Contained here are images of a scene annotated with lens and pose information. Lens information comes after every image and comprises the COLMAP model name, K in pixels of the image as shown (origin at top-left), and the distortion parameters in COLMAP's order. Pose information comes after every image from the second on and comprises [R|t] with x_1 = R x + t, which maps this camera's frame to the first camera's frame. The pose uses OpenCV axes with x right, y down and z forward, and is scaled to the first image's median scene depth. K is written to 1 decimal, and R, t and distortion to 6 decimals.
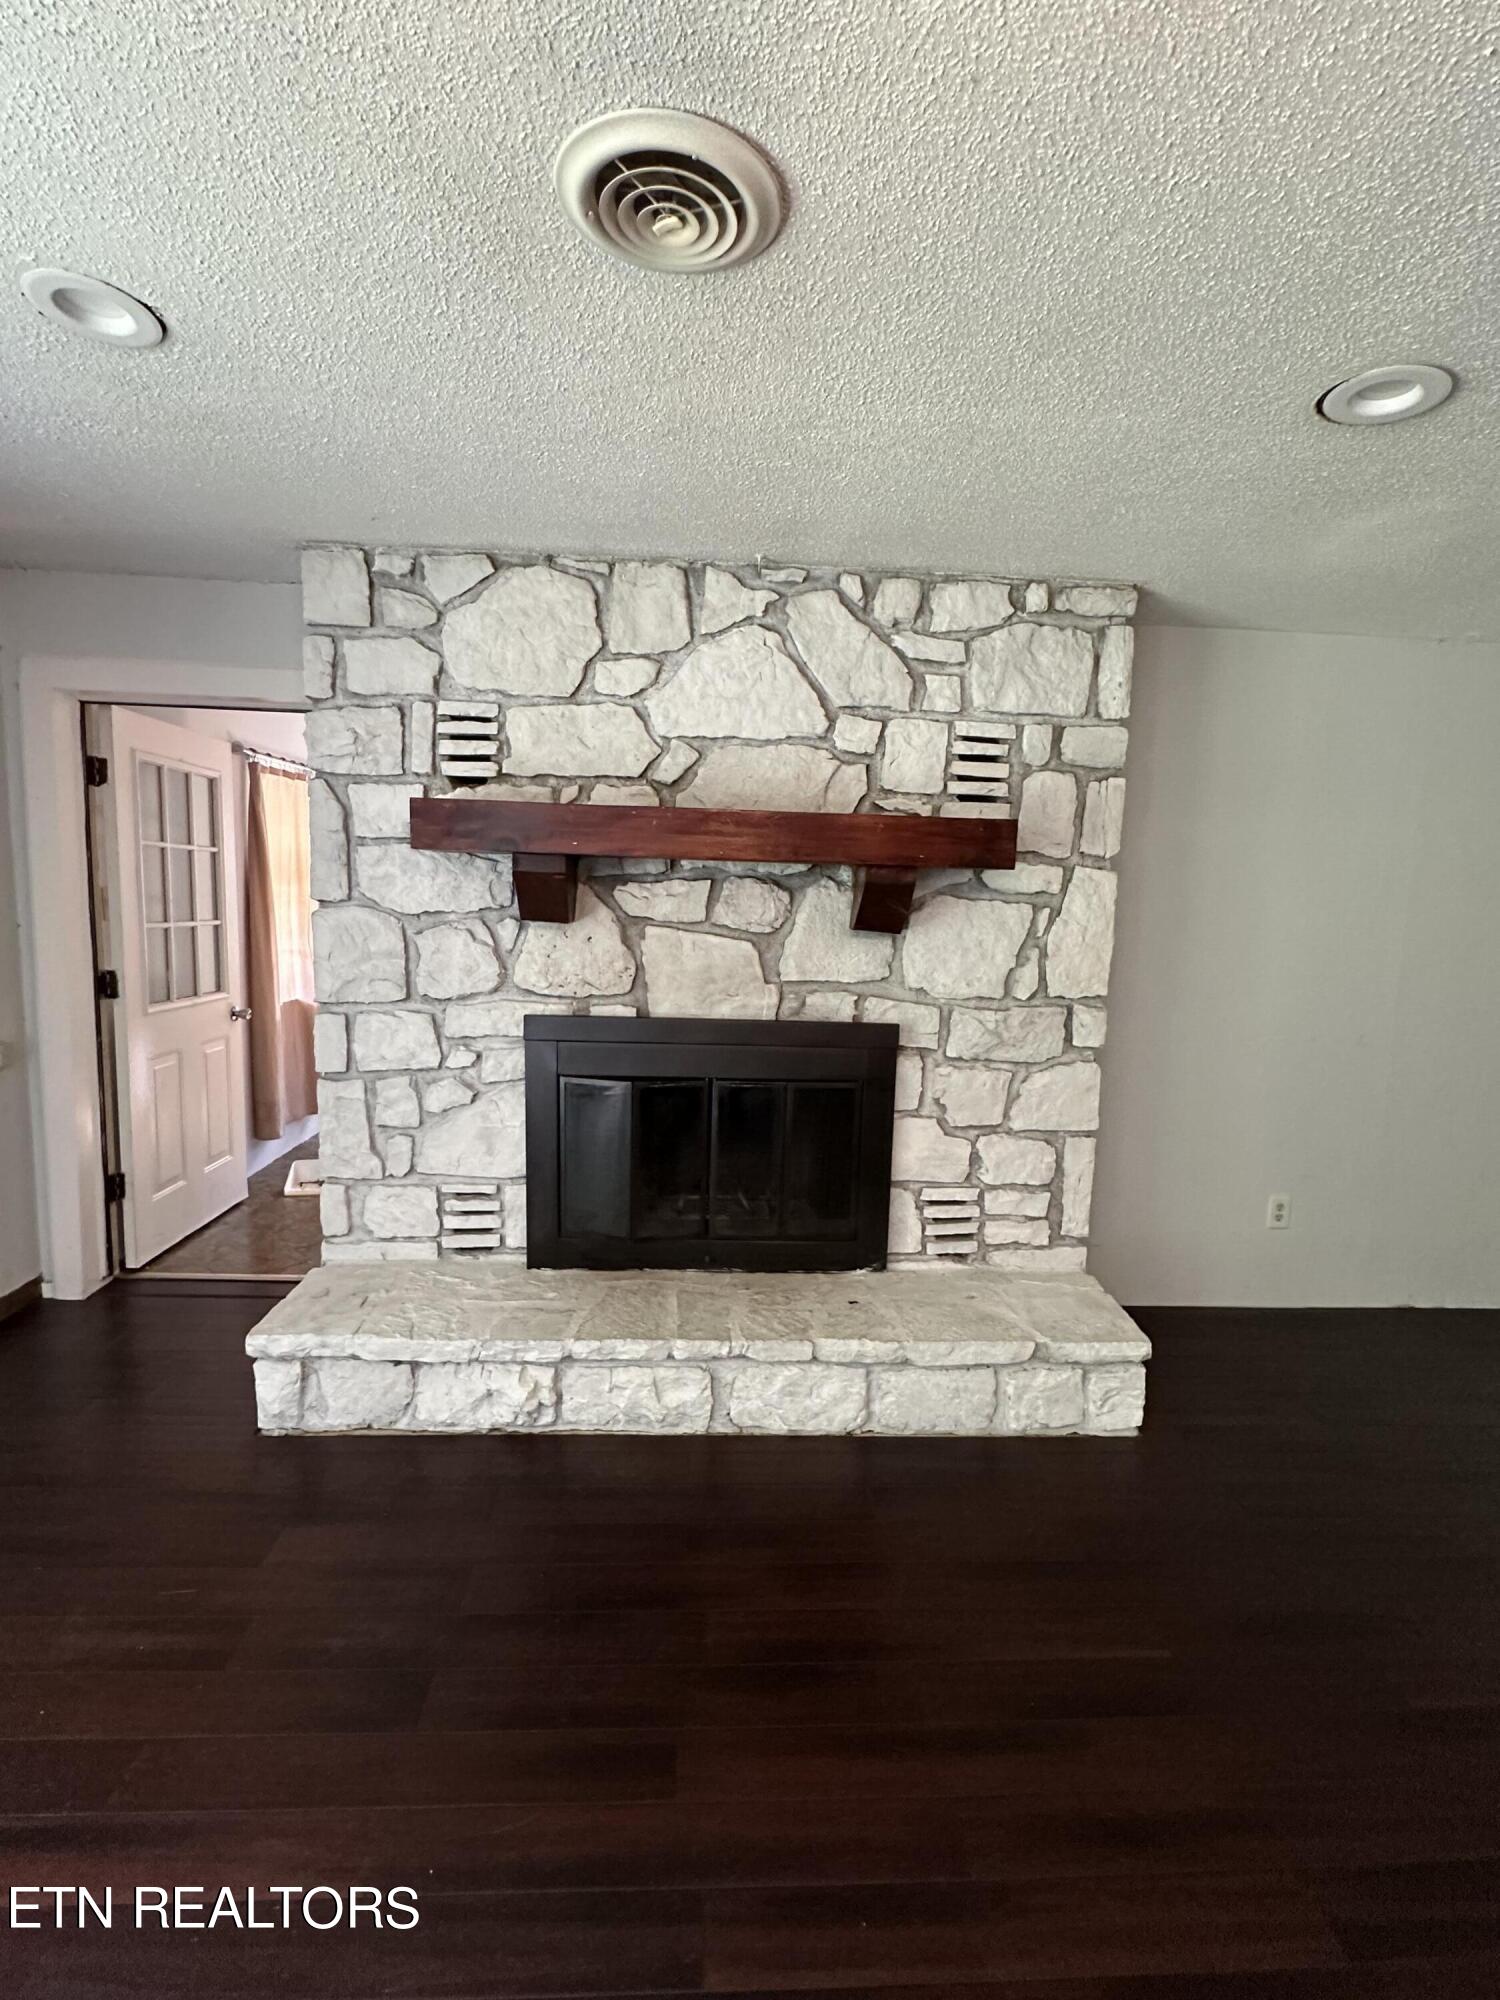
lens RADIAL K [[914.7, 0, 750.0], [0, 914.7, 1000.0], [0, 0, 1]] dist [-0.007471, 0.004001]
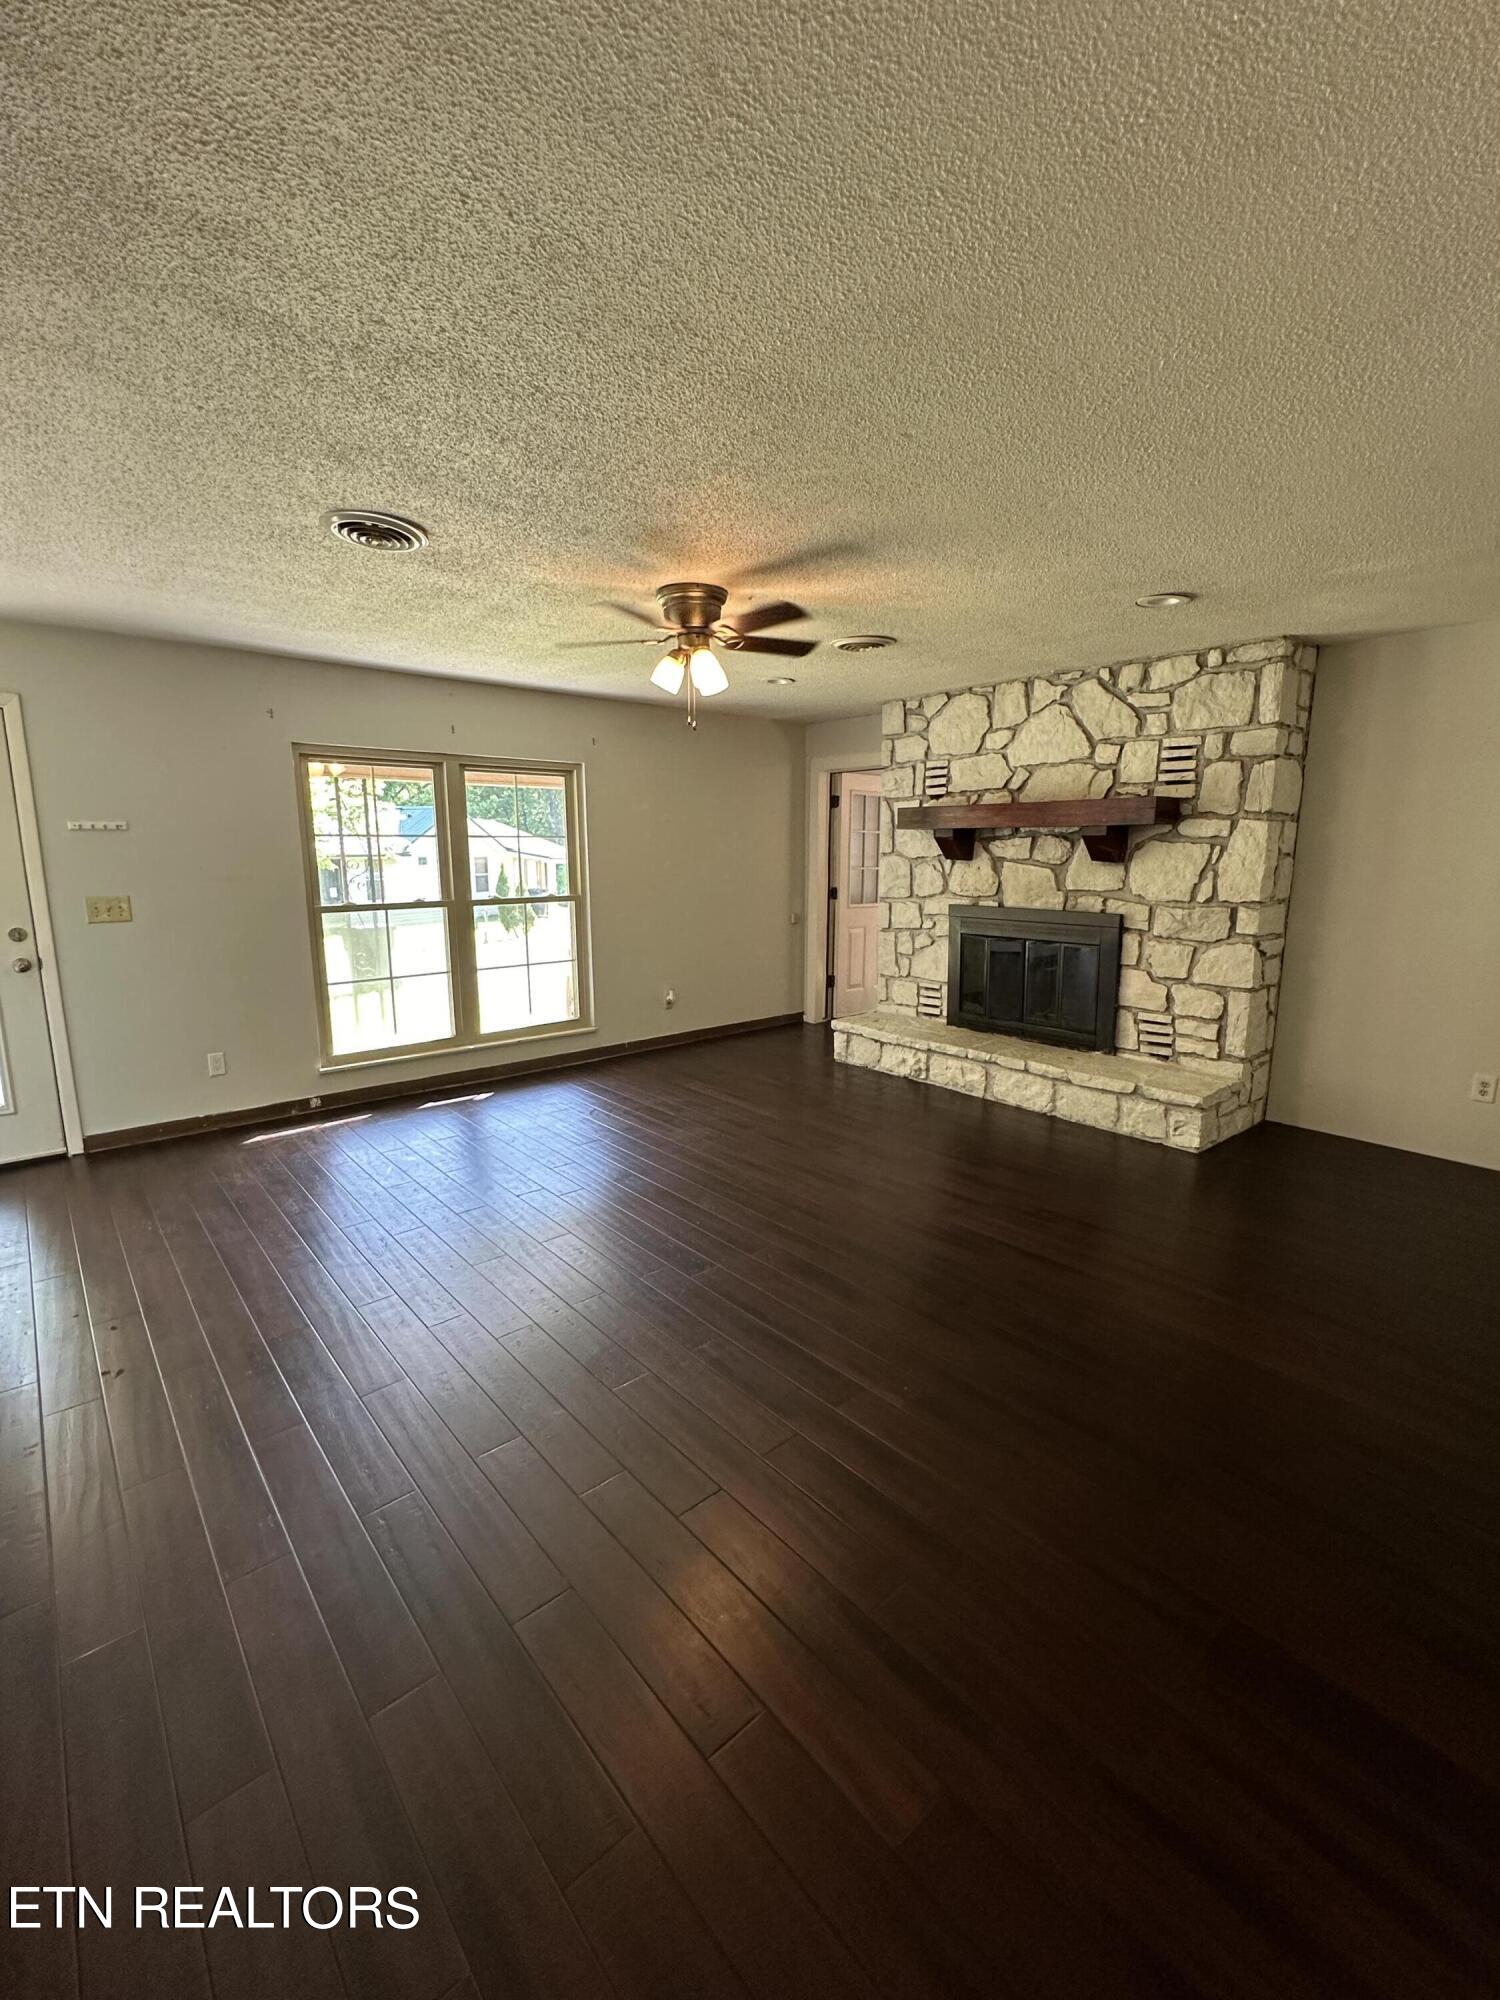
lens RADIAL K [[846.1, 0, 750.0], [0, 846.1, 1000.0], [0, 0, 1]] dist [-0.002562, 0.000080]
pose [[0.617941, 0.107410, -0.778853, 1.039641], [-0.072829, 0.994185, 0.079323, 0.117201], [0.782844, 0.007706, 0.622170, -0.607883]]
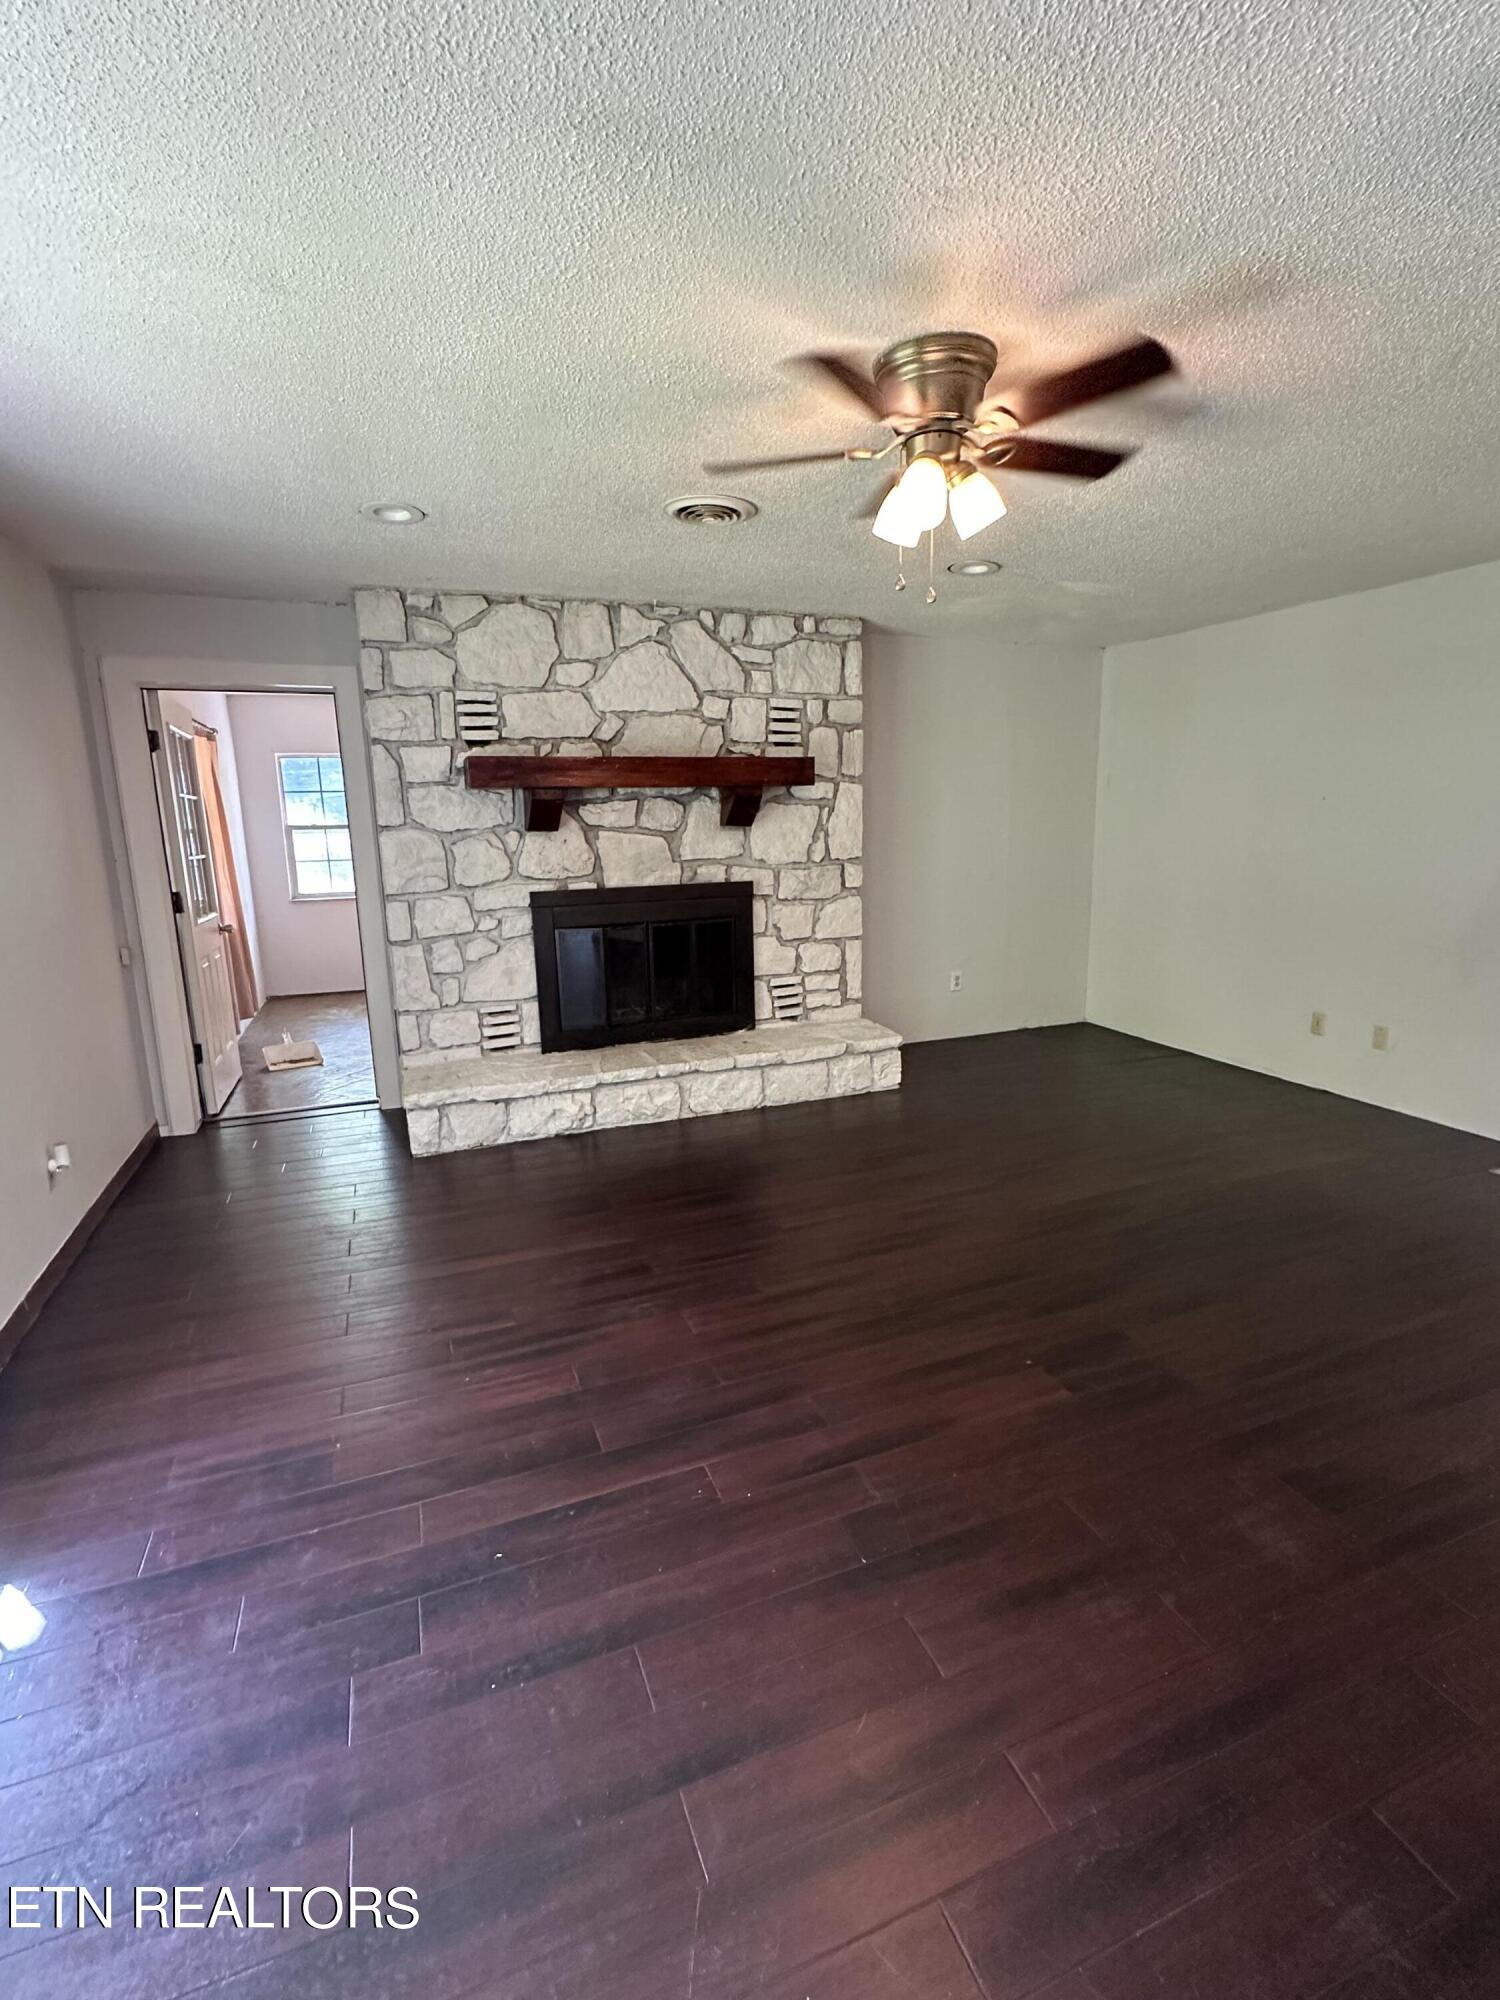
lens RADIAL K [[914.7, 0, 750.0], [0, 914.7, 1000.0], [0, 0, 1]] dist [-0.007471, 0.004001]
pose [[0.946505, -0.114075, 0.301853, -0.385549], [0.089399, 0.991514, 0.094384, 0.086842], [-0.310059, -0.062349, 0.948671, -0.633487]]
